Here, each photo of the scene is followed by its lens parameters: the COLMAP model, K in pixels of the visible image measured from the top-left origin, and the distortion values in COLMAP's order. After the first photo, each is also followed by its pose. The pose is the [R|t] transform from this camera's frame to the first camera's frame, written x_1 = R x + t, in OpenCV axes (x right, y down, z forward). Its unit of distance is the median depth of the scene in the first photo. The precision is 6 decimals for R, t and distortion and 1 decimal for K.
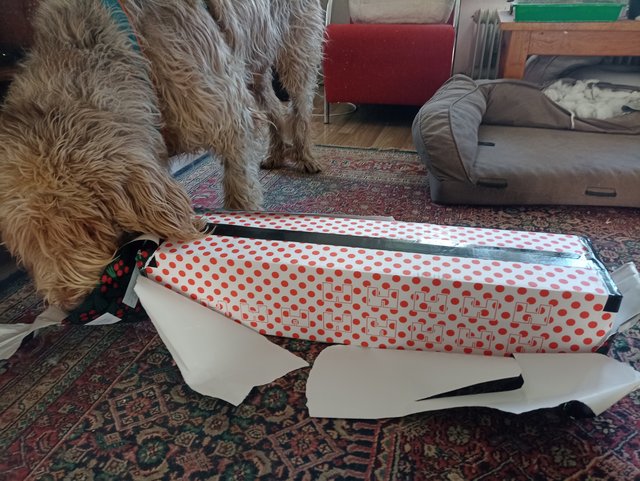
lens RADIAL K [[486.9, 0, 321.4], [0, 486.9, 241.2], [0, 0, 1]] dist [0.040819, -0.049180]
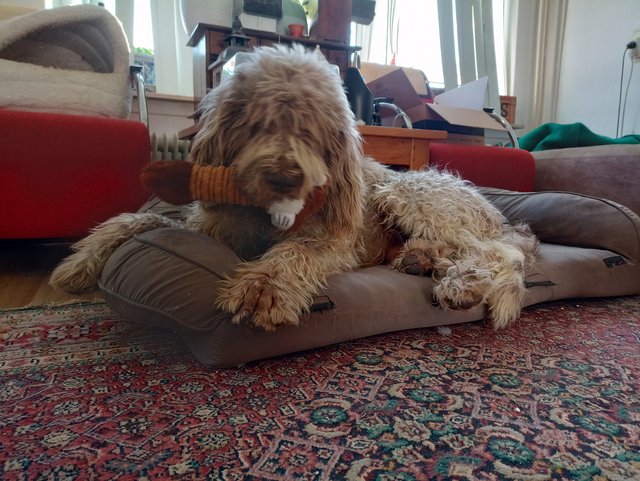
lens RADIAL K [[486.9, 0, 318.7], [0, 486.9, 240.2], [0, 0, 1]] dist [0.040819, -0.049180]
pose [[0.772735, -0.059651, 0.631920, 0.022646], [0.275627, 0.928344, -0.249415, -0.065889], [-0.571761, 0.366906, 0.733805, 0.619376]]
